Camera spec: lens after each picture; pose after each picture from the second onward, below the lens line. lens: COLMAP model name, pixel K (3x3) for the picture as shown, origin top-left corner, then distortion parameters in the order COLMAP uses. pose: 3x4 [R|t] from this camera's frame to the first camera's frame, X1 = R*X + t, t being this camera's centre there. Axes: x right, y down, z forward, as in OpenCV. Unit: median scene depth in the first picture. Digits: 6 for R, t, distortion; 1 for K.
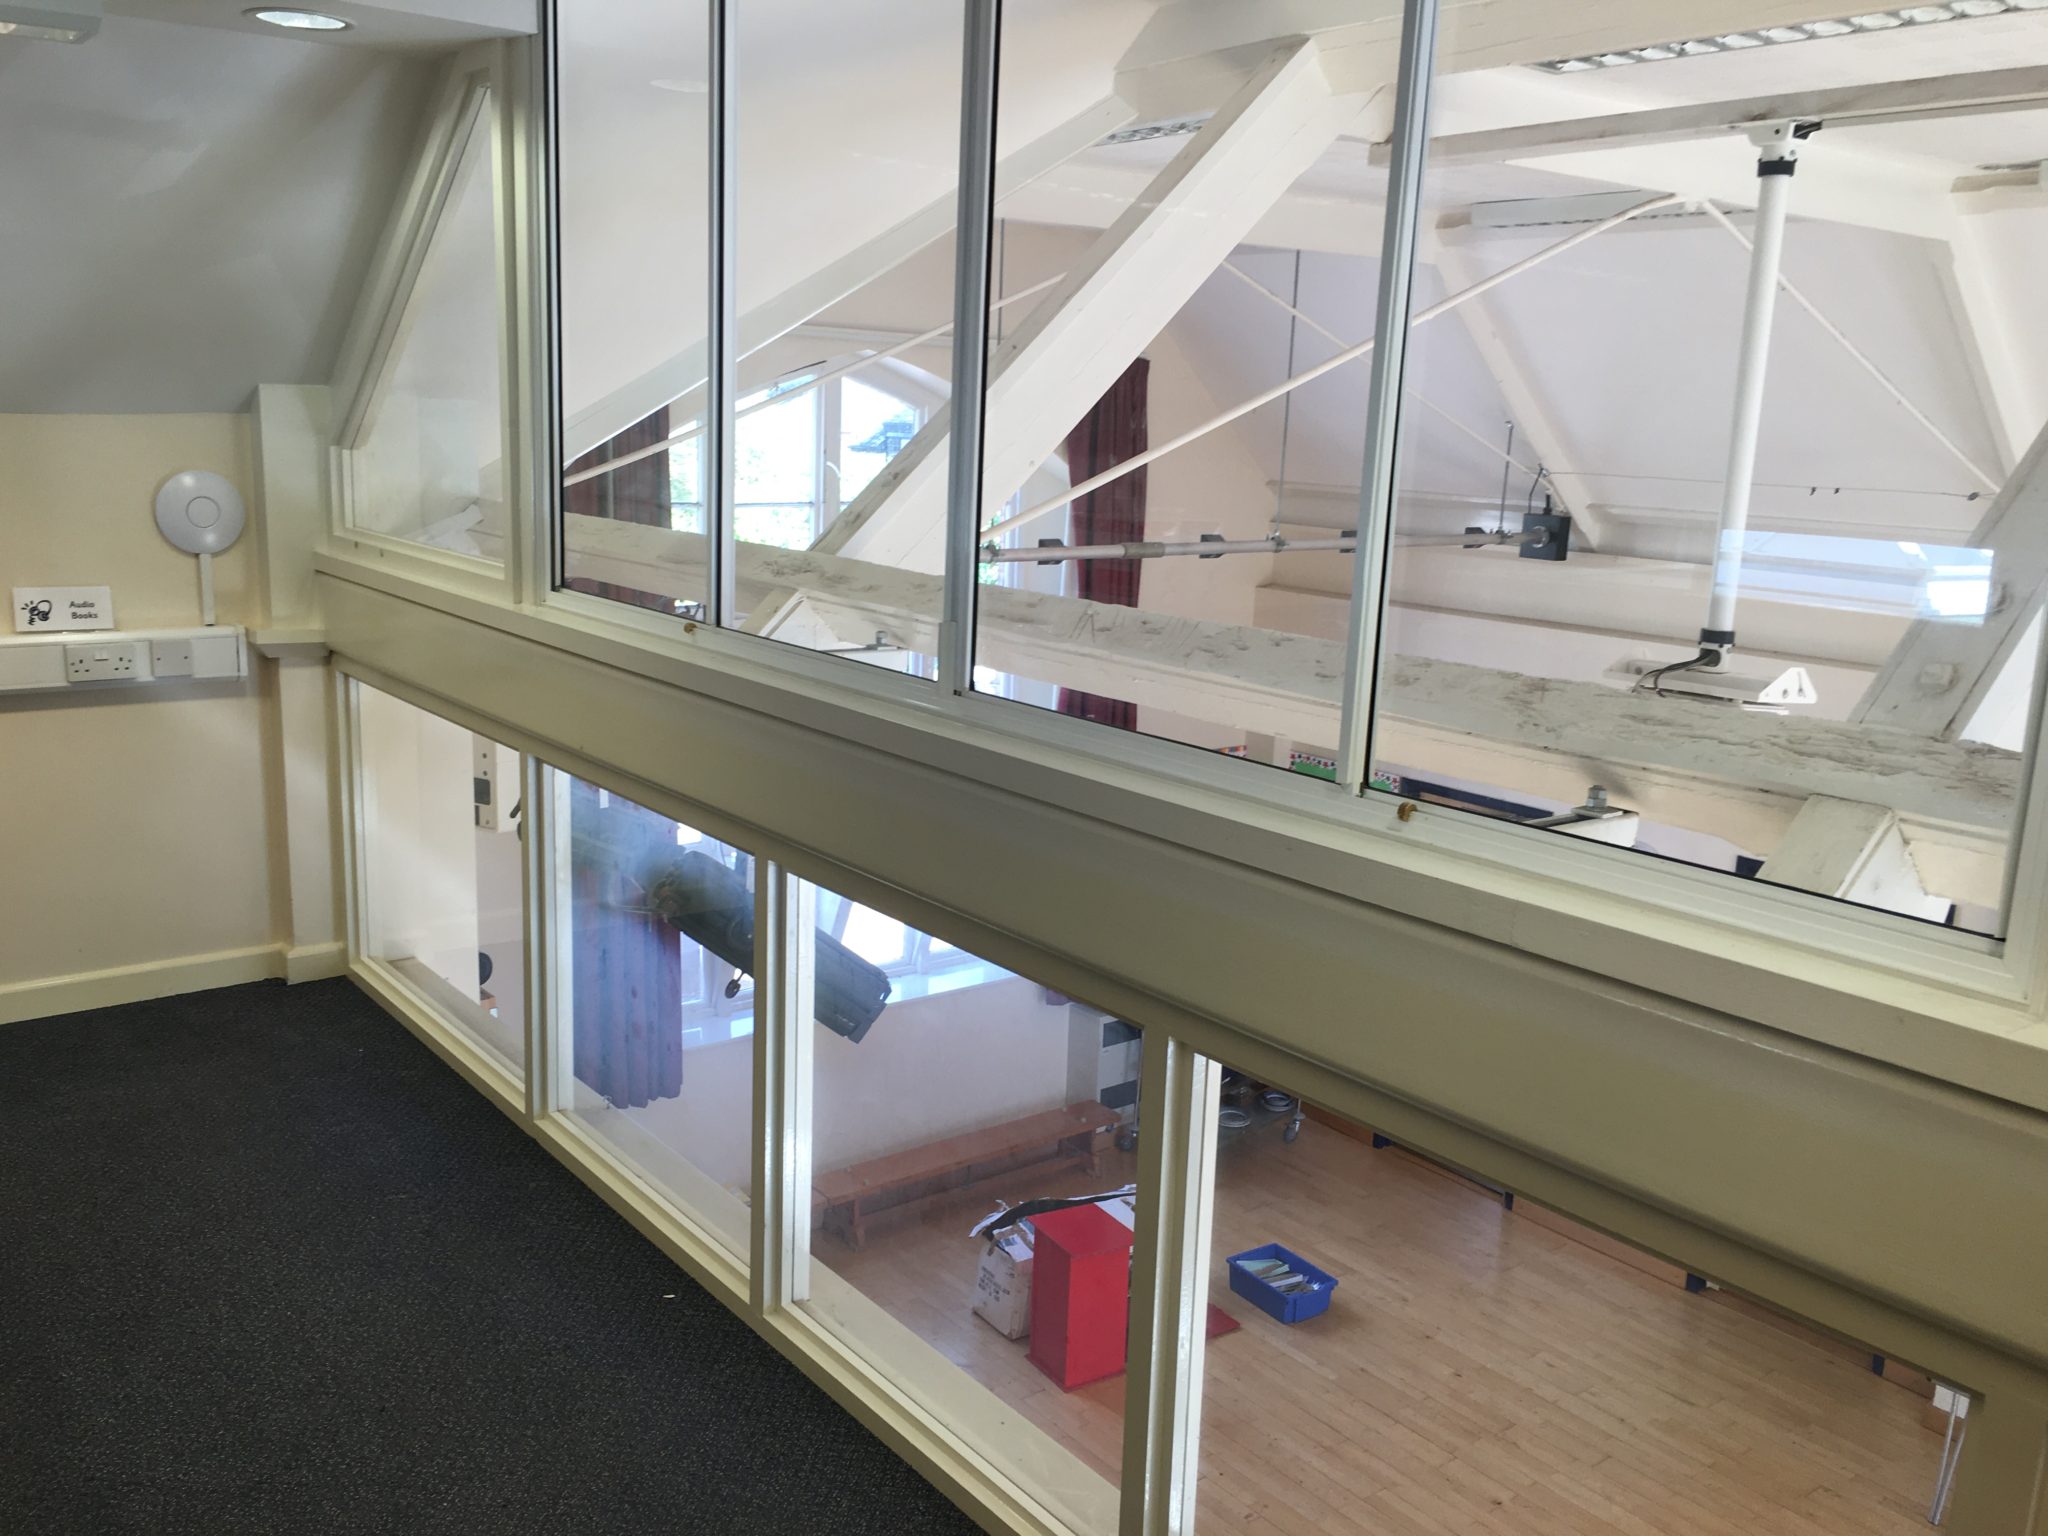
lens RADIAL K [[1748.2, 0, 1024.0], [0, 1748.2, 768.0], [0, 0, 1]] dist [0.073146, -0.078416]
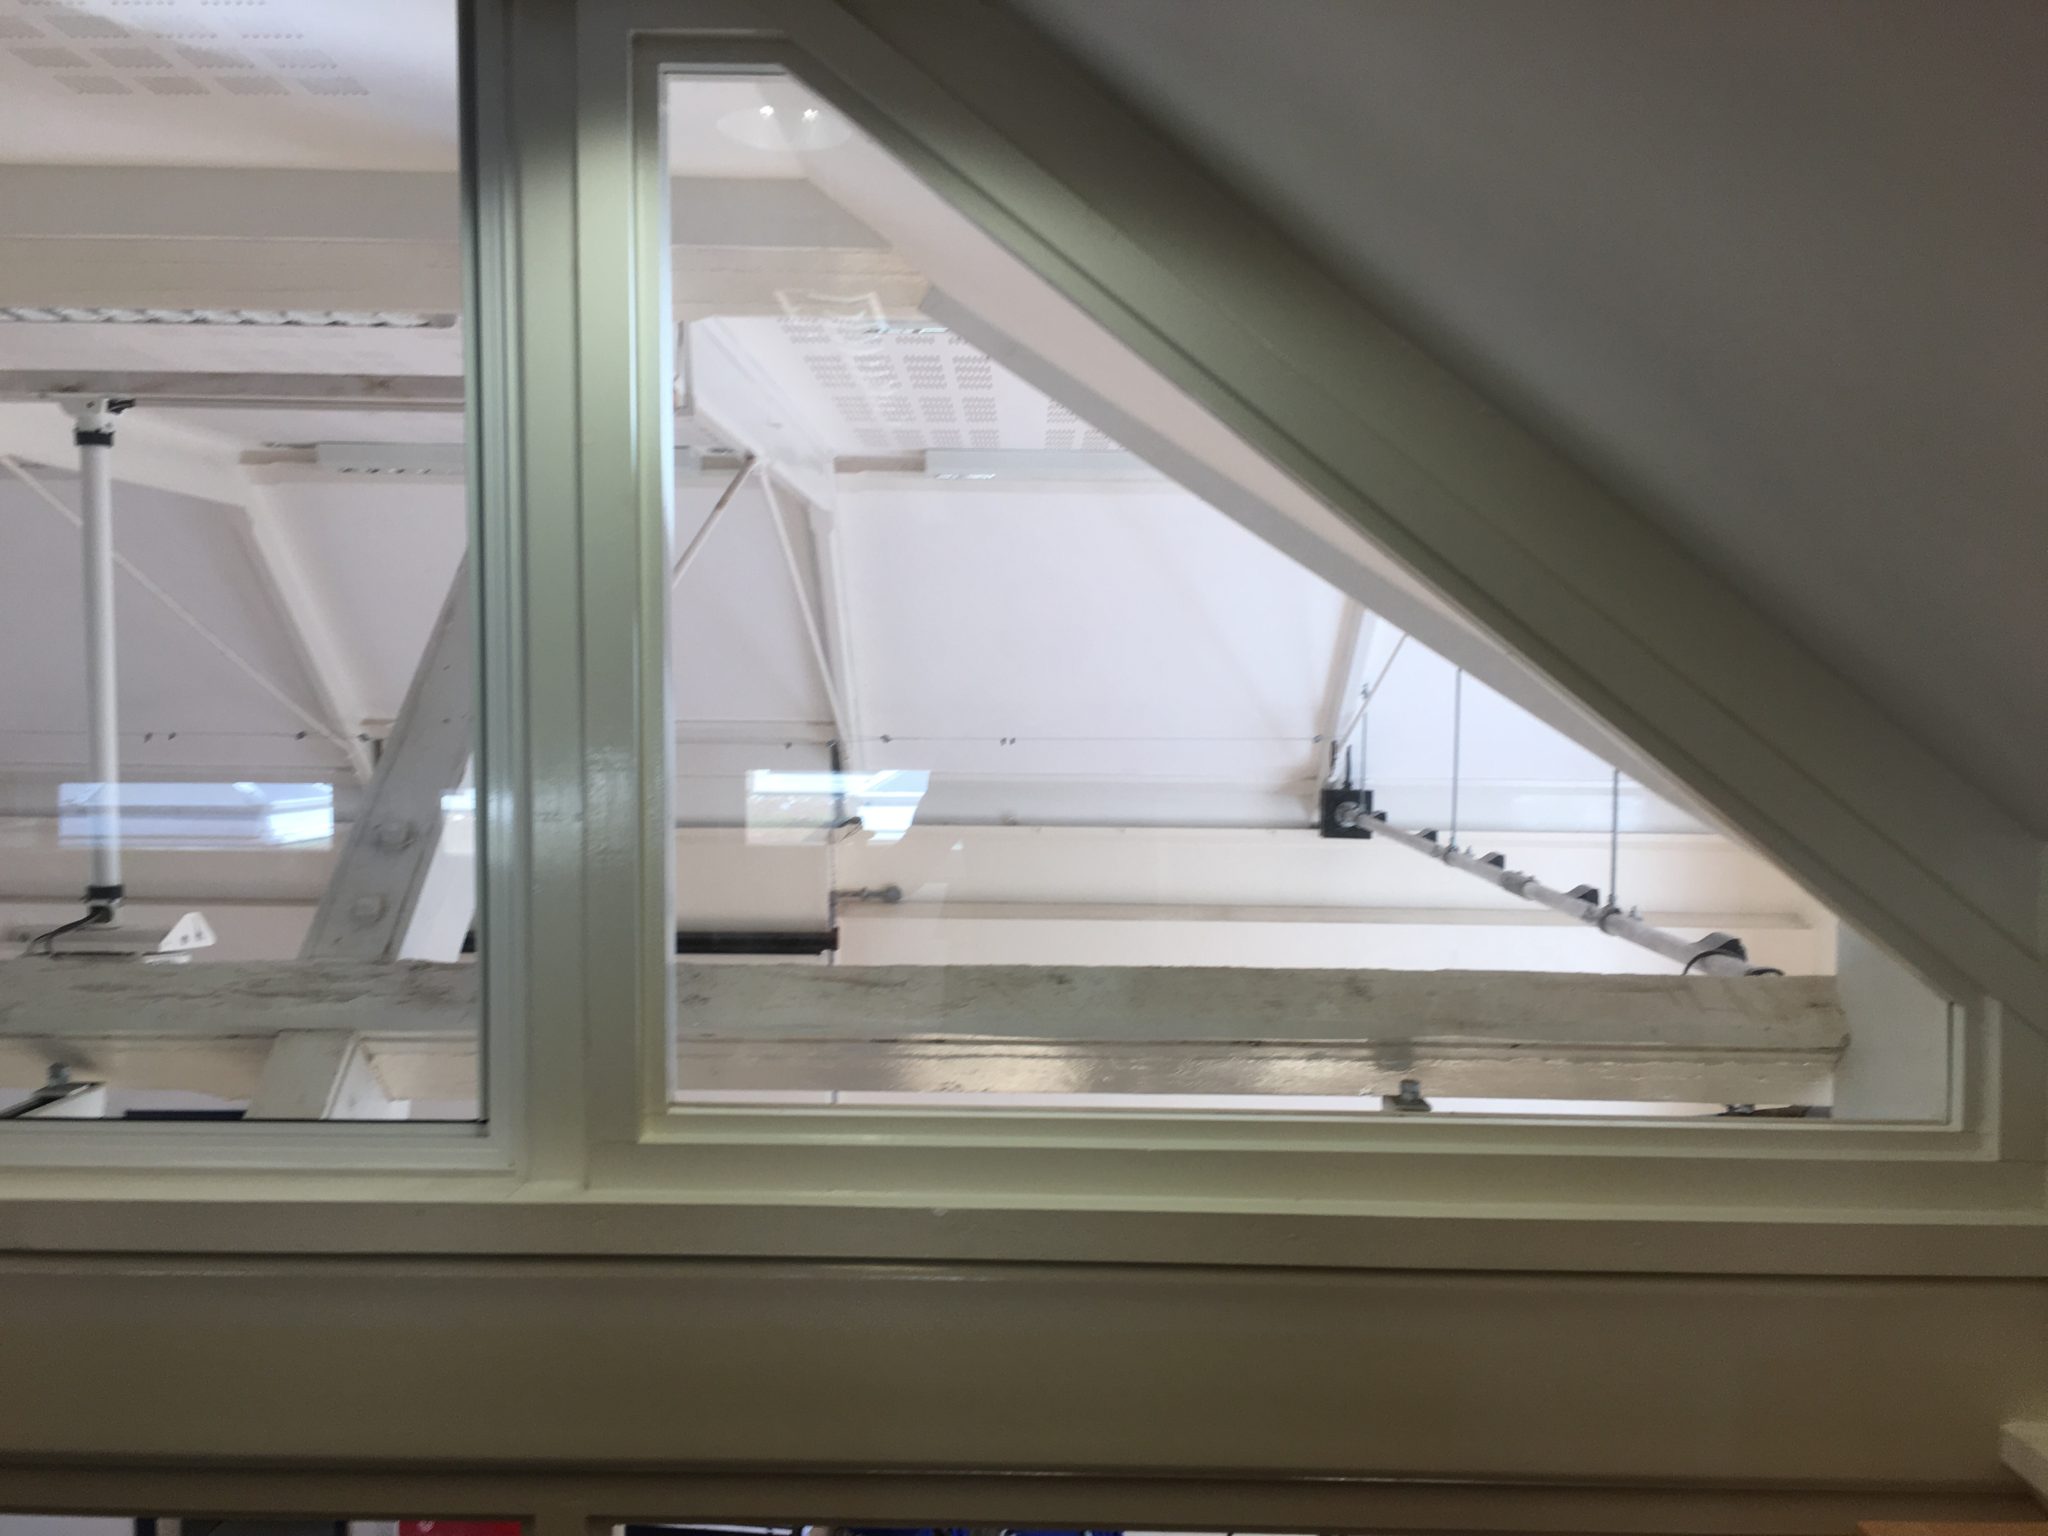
lens RADIAL K [[1729.8, 0, 1024.0], [0, 1729.8, 768.0], [0, 0, 1]] dist [0.067035, -0.121356]
pose [[0.624040, -0.070318, 0.778222, -0.044563], [0.171940, 0.983889, -0.048973, -0.006652], [-0.762241, 0.164369, 0.626077, -0.018354]]
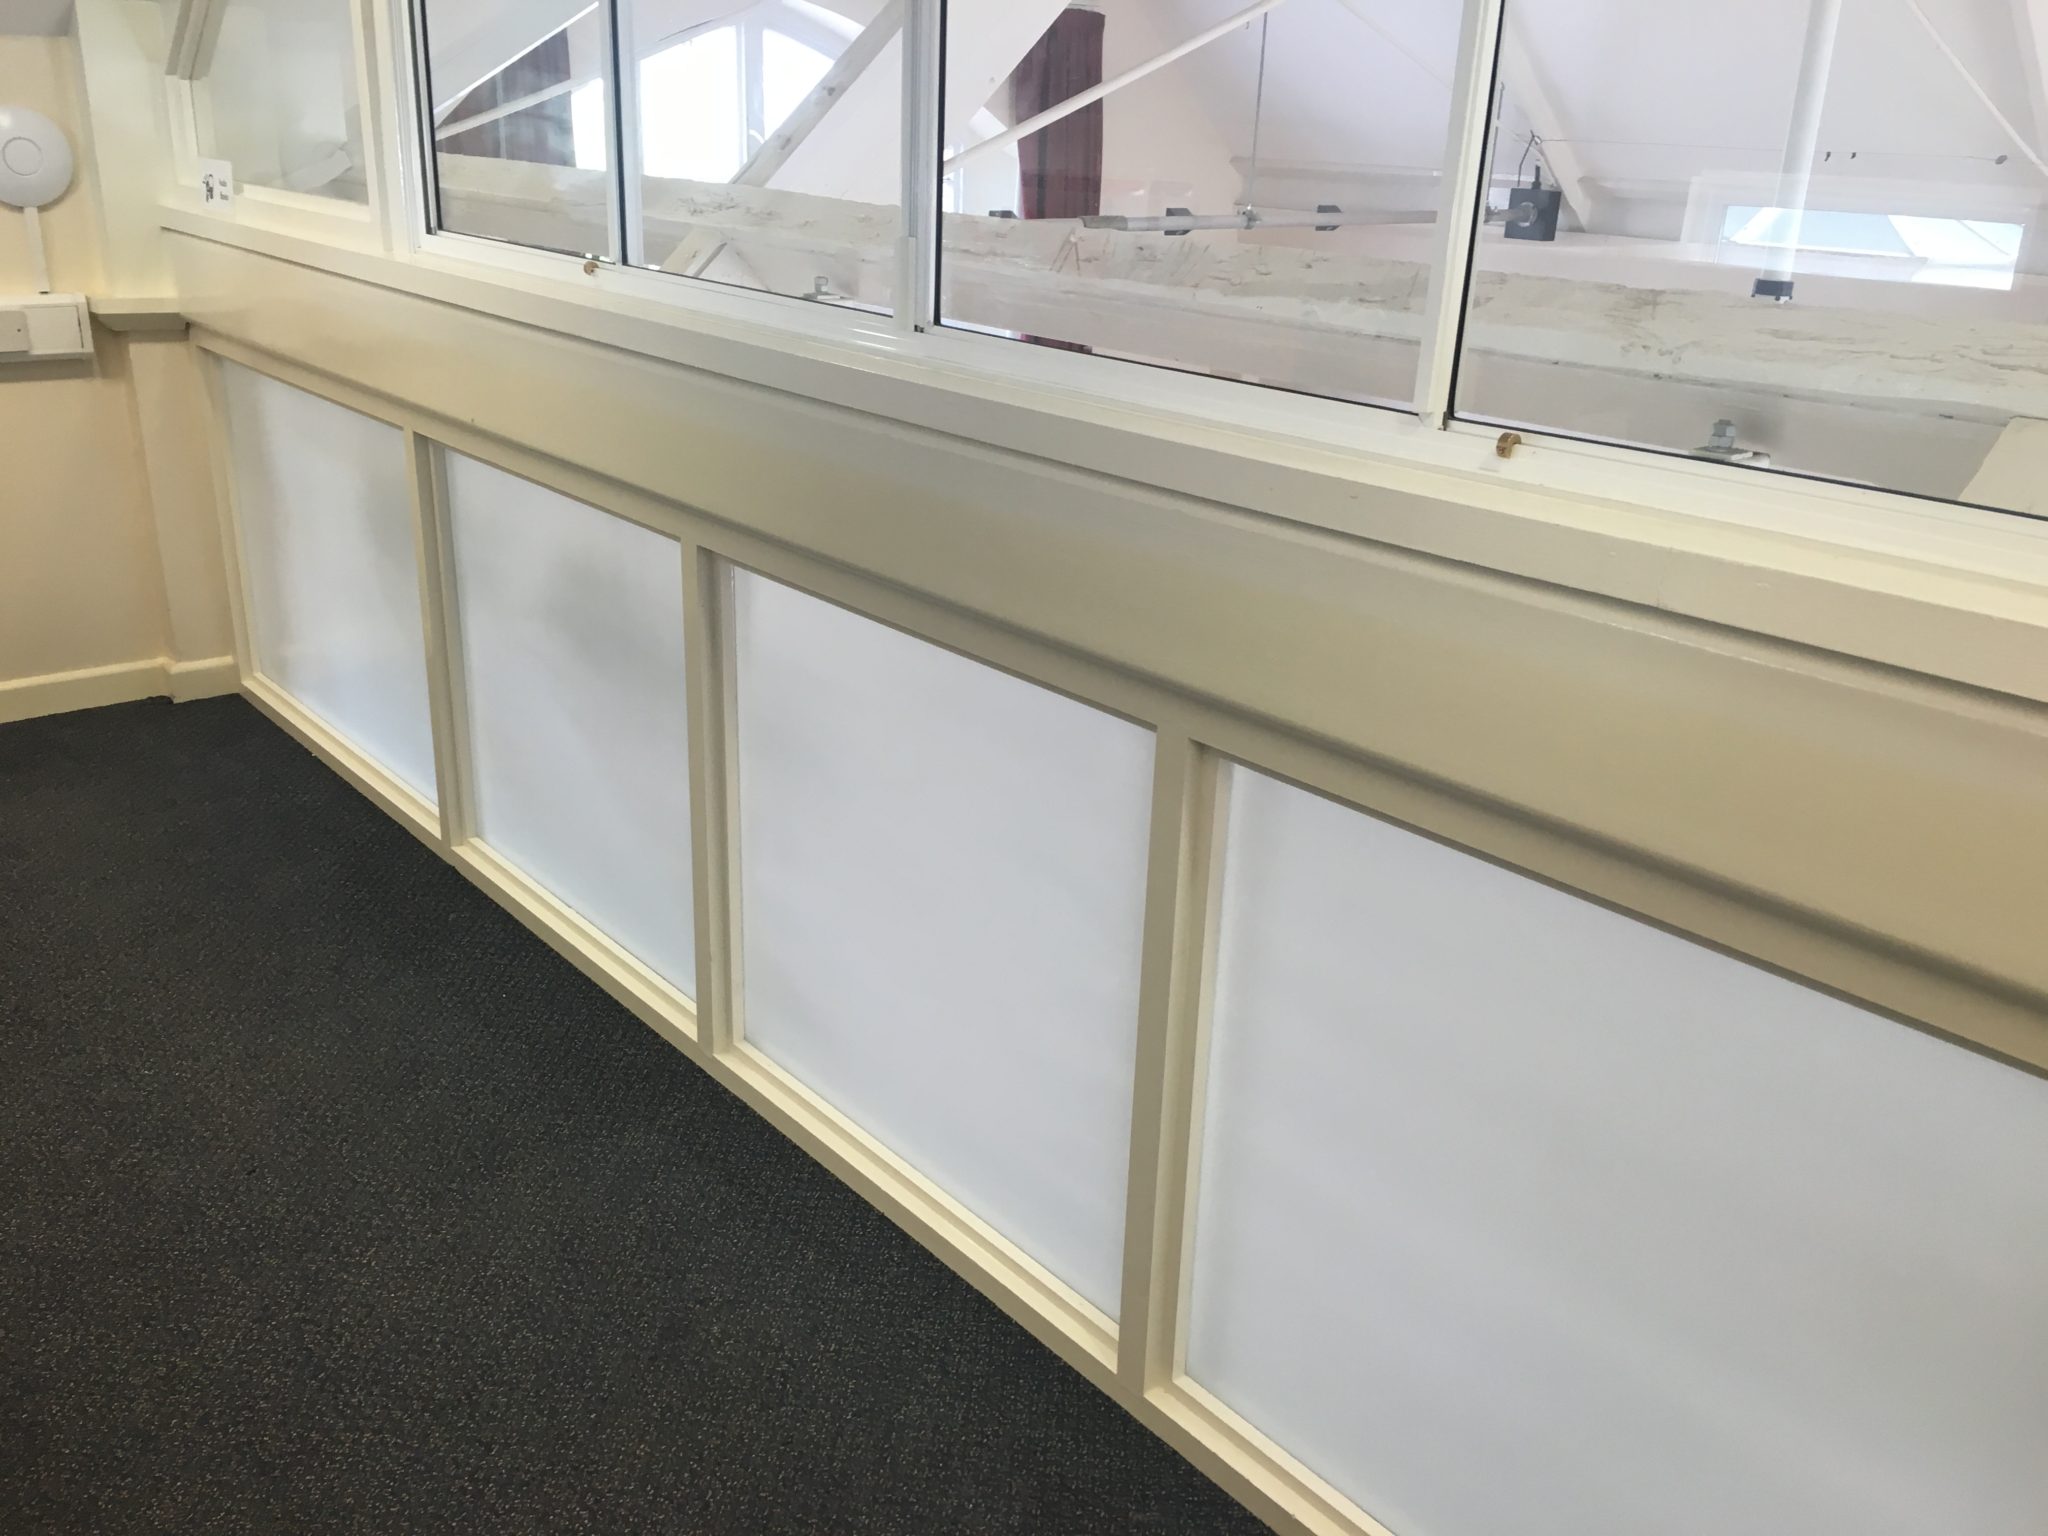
lens RADIAL K [[1760.0, 0, 1052.3], [0, 1760.0, 798.0], [0, 0, 1]] dist [0.014709, -0.014837]
pose [[0.998823, -0.014087, 0.046418, -0.012269], [0.005812, 0.984764, 0.173798, 0.021897], [-0.048159, -0.173324, 0.983687, 0.109003]]
